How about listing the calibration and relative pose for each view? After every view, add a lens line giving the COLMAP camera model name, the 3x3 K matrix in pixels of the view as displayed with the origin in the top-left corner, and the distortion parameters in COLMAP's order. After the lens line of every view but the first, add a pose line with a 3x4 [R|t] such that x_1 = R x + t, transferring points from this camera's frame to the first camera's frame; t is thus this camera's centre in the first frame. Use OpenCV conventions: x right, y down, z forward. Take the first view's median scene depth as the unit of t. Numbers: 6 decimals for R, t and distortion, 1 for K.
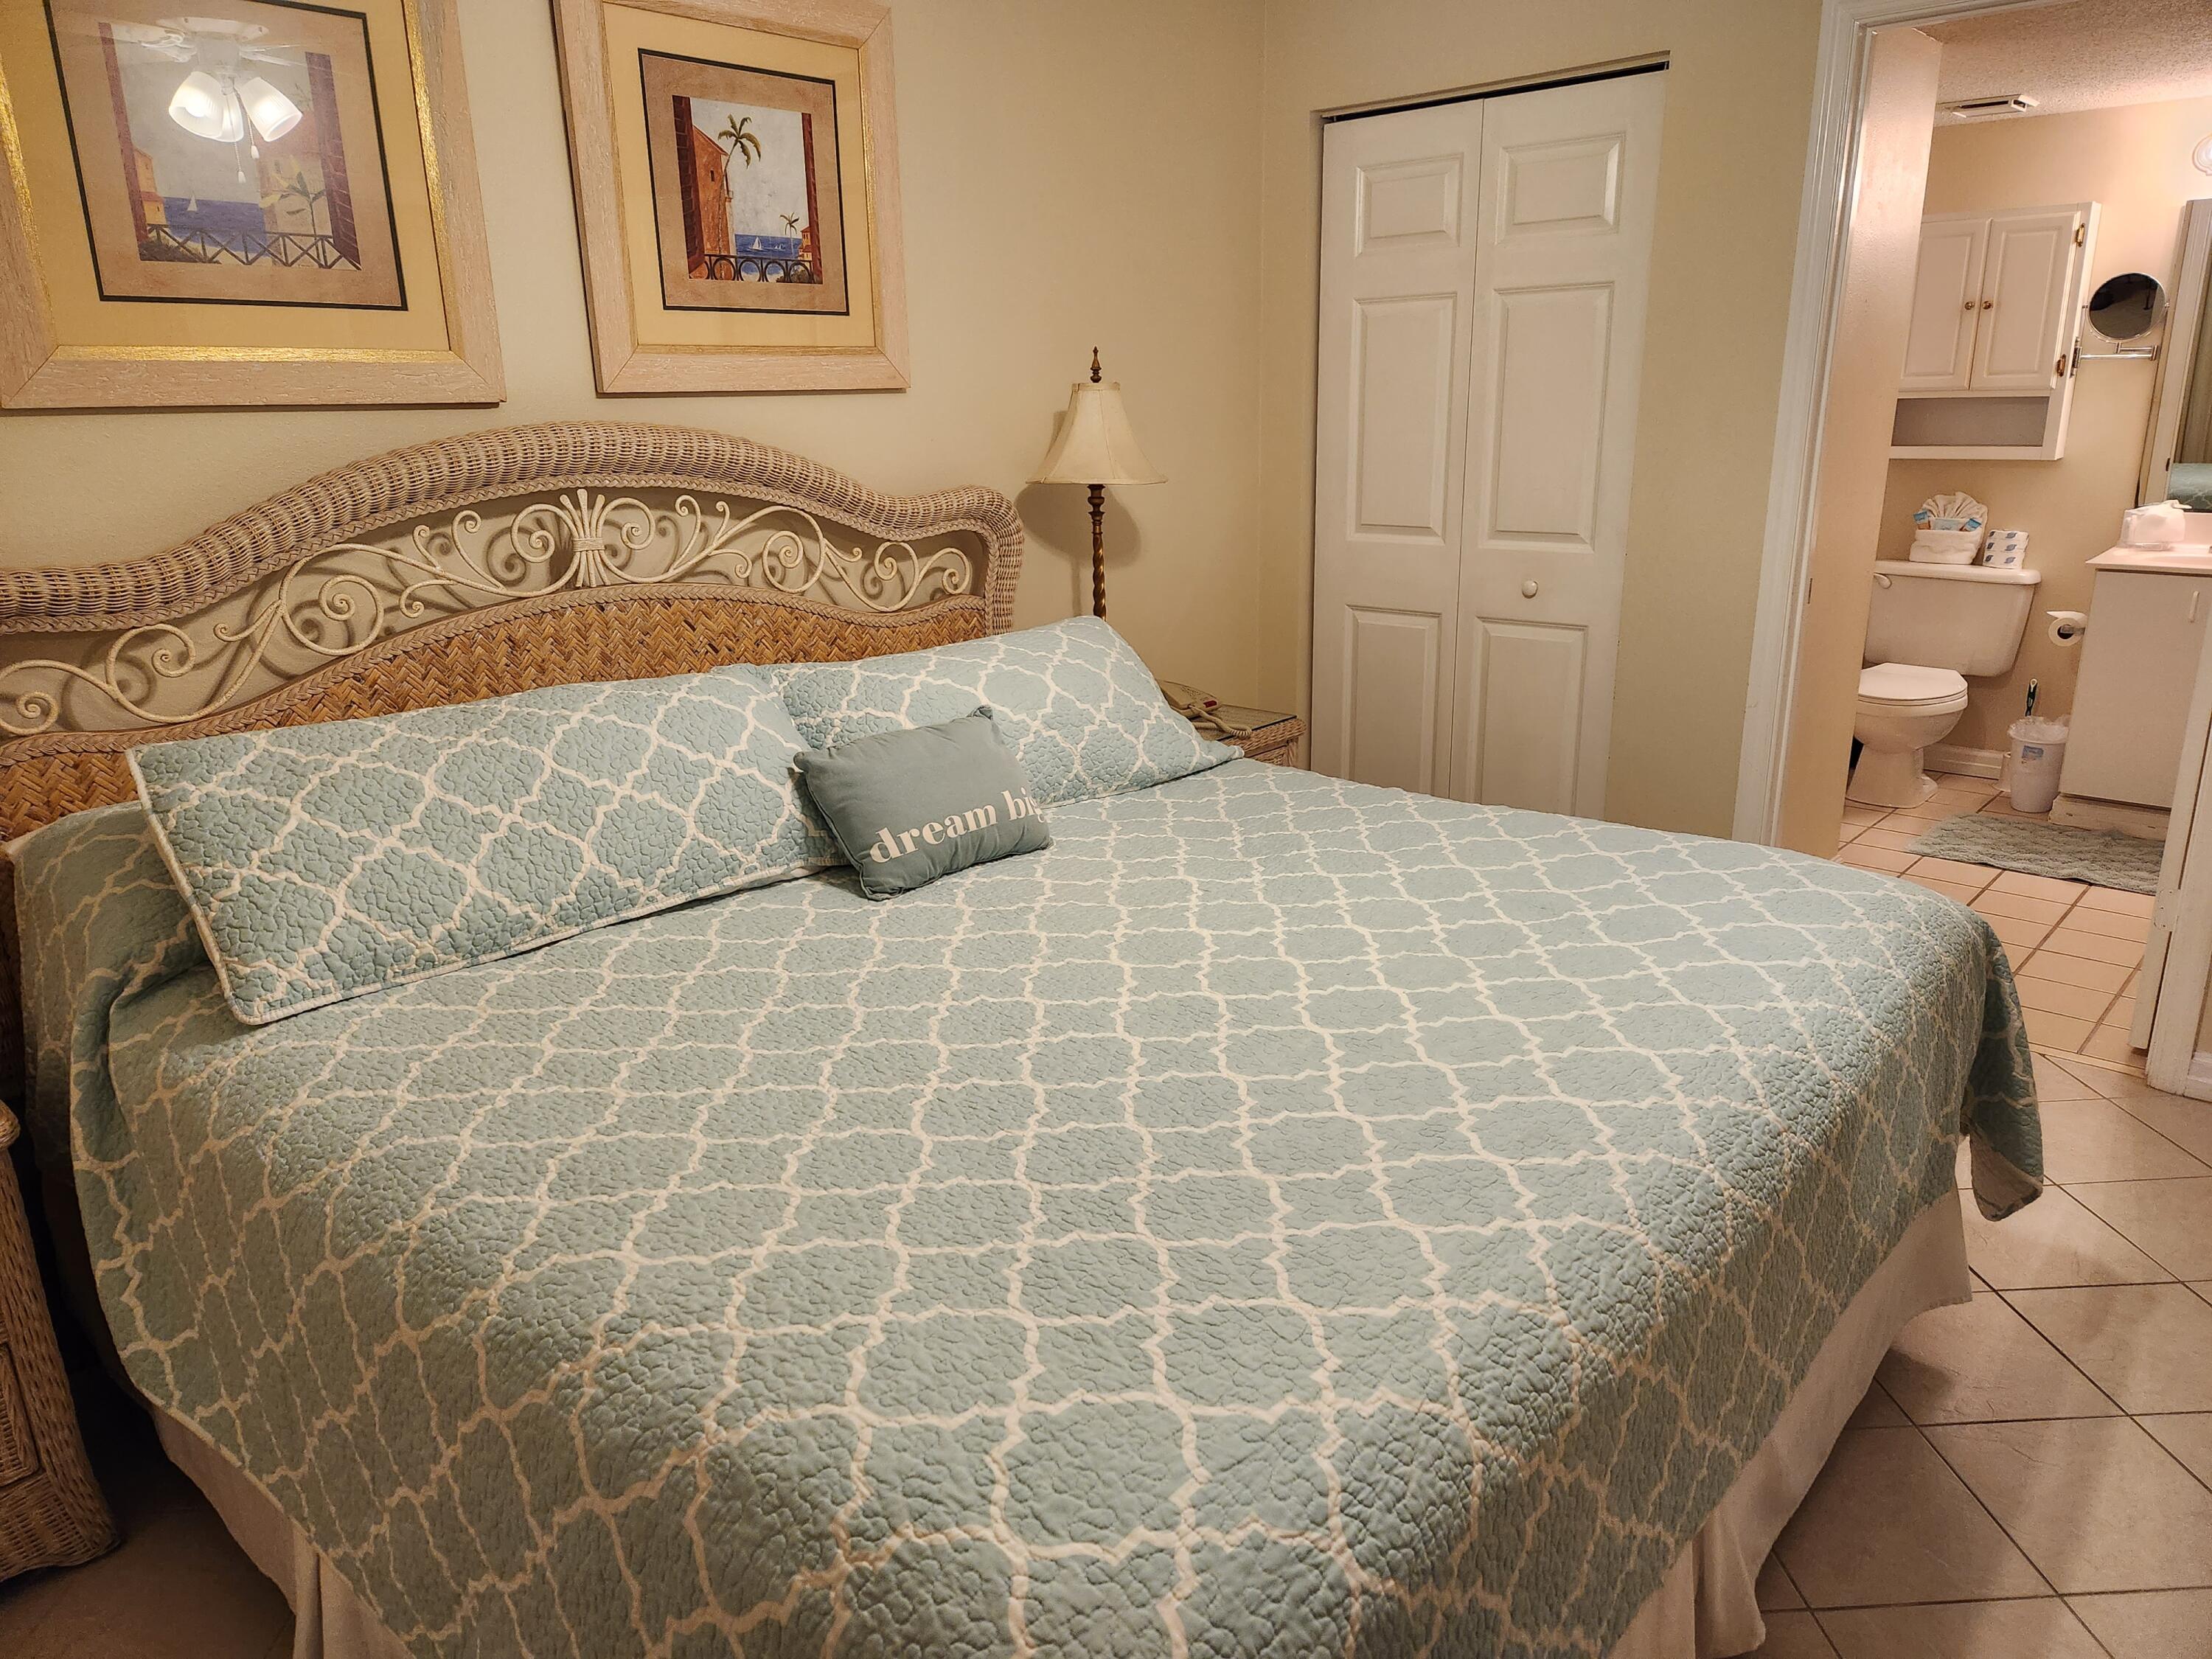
lens RADIAL K [[1480.9, 0, 1101.3], [0, 1480.9, 814.2], [0, 0, 1]] dist [0.089533, -0.078000]
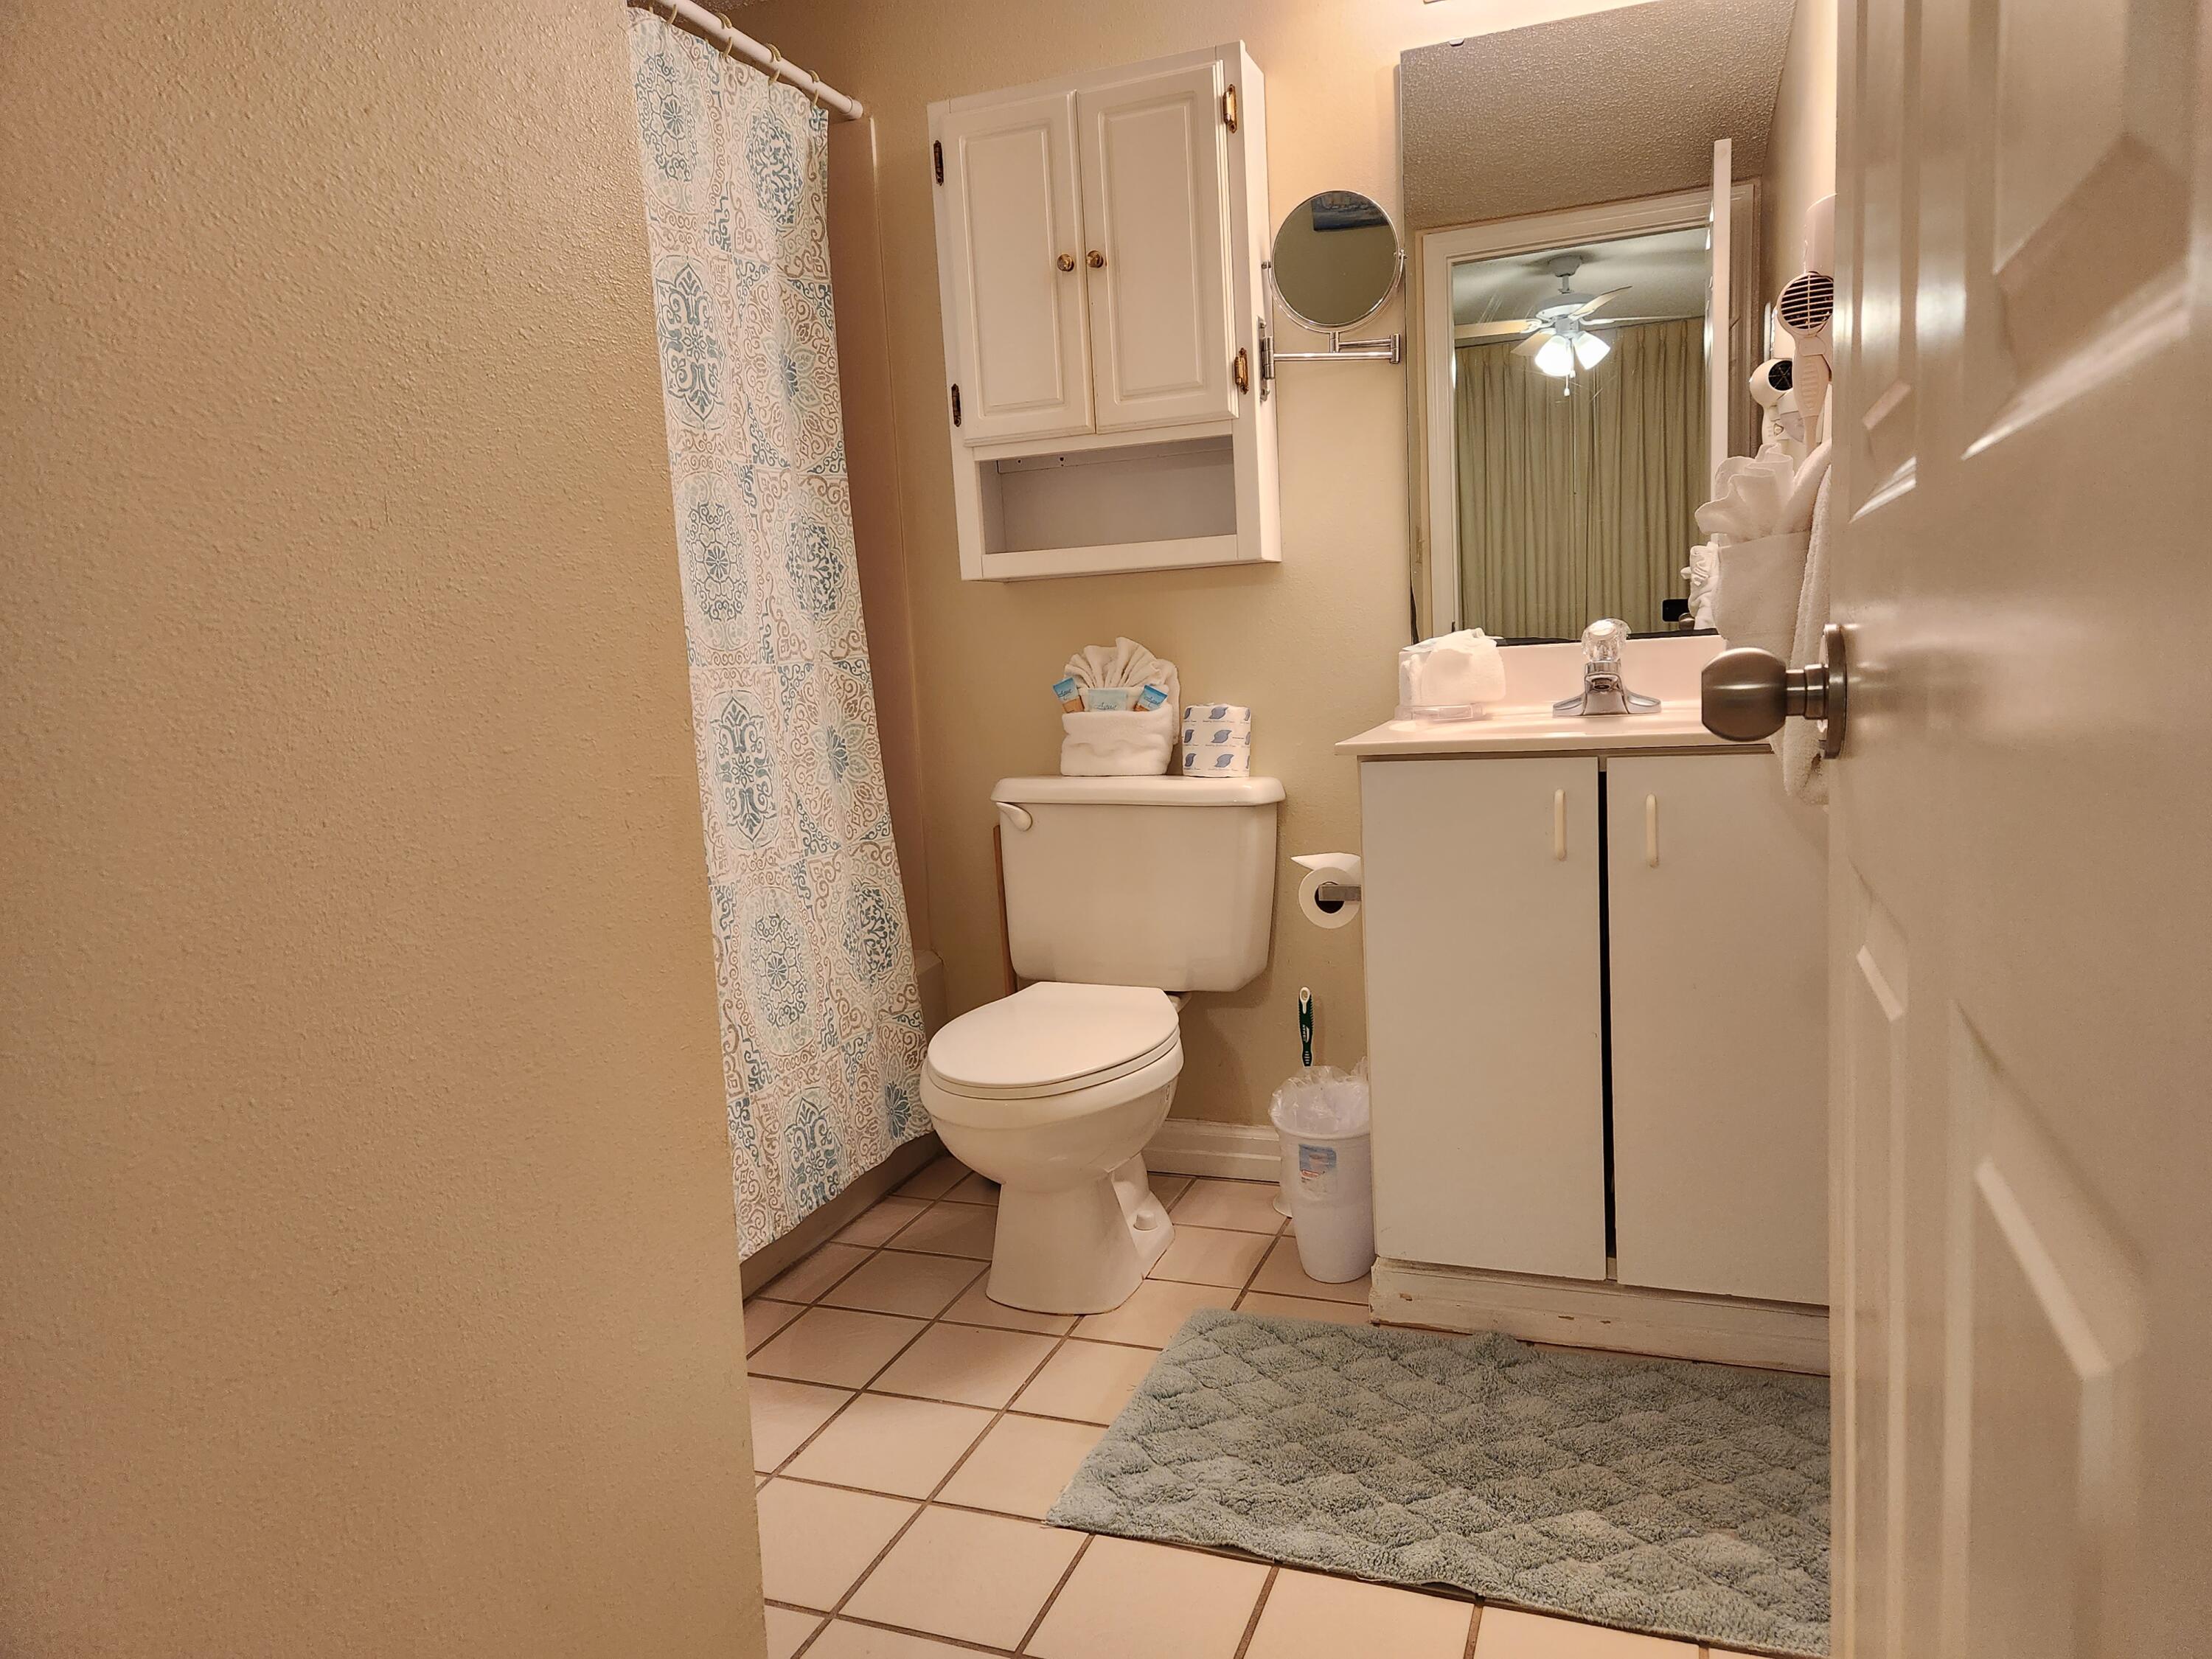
lens RADIAL K [[1480.9, 0, 1101.3], [0, 1480.9, 814.2], [0, 0, 1]] dist [0.089533, -0.078000]
pose [[0.931081, -0.067882, 0.358442, 0.396608], [0.132039, 0.978628, -0.157647, -0.080356], [-0.340080, 0.194111, 0.920145, 0.582015]]
